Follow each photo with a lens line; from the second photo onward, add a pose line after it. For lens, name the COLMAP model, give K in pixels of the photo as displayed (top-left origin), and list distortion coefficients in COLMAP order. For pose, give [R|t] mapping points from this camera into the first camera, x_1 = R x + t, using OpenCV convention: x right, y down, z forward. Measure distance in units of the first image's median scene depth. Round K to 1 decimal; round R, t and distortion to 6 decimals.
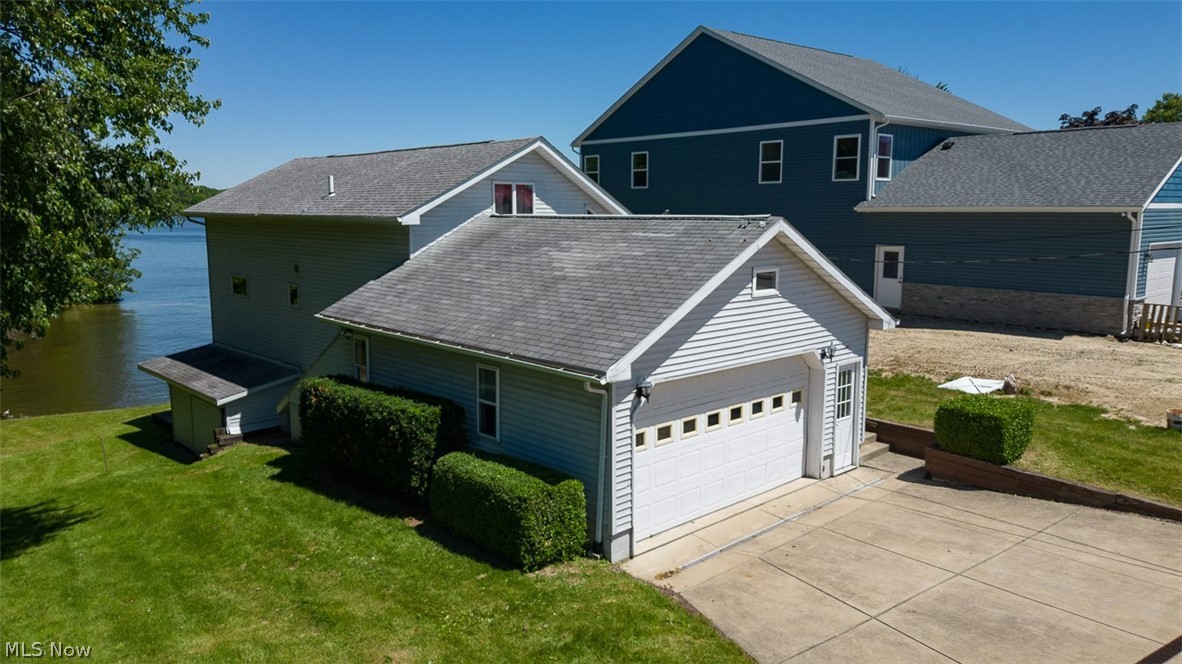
lens RADIAL K [[828.0, 0, 598.9], [0, 828.0, 323.3], [0, 0, 1]] dist [0.081301, -0.087917]
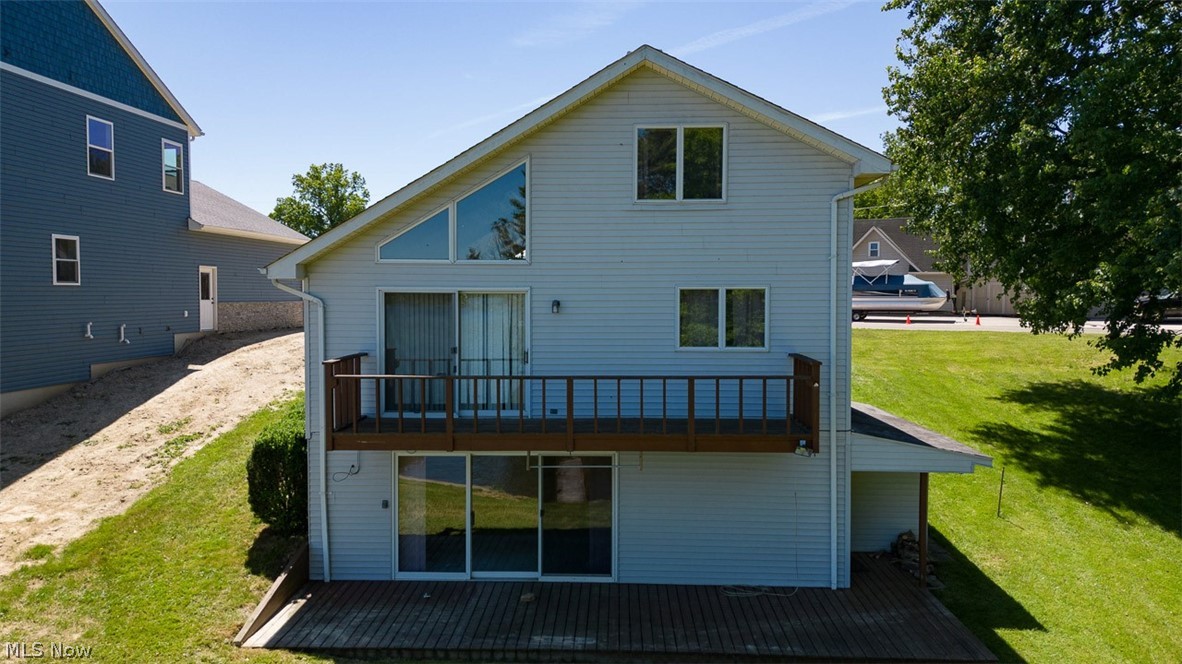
lens RADIAL K [[828.0, 0, 594.3], [0, 828.0, 328.9], [0, 0, 1]] dist [0.081301, -0.087917]
pose [[-0.695298, -0.031733, 0.718021, -1.267333], [0.095719, 0.986037, 0.136267, -0.208237], [-0.712319, 0.163474, -0.682552, 2.544641]]
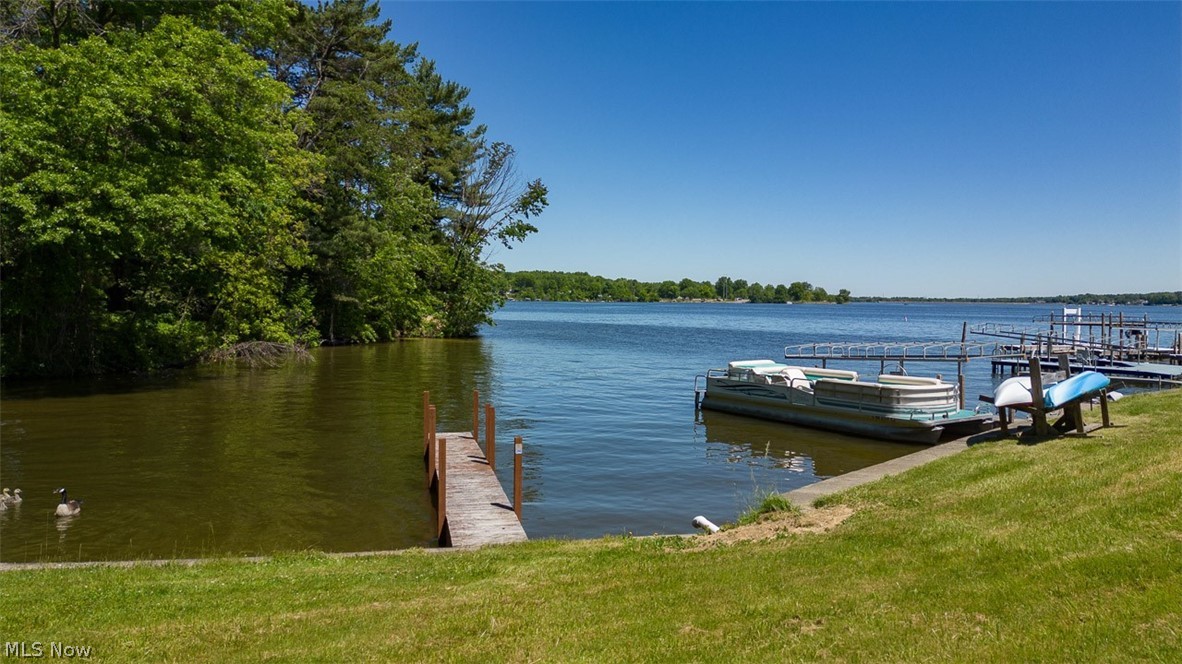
lens RADIAL K [[828.0, 0, 598.2], [0, 828.0, 323.3], [0, 0, 1]] dist [0.081301, -0.087917]
pose [[0.905985, 0.019507, -0.422861, -0.963931], [-0.065941, 0.993247, -0.095461, 0.145527], [0.418143, 0.114370, 0.901153, 2.279835]]
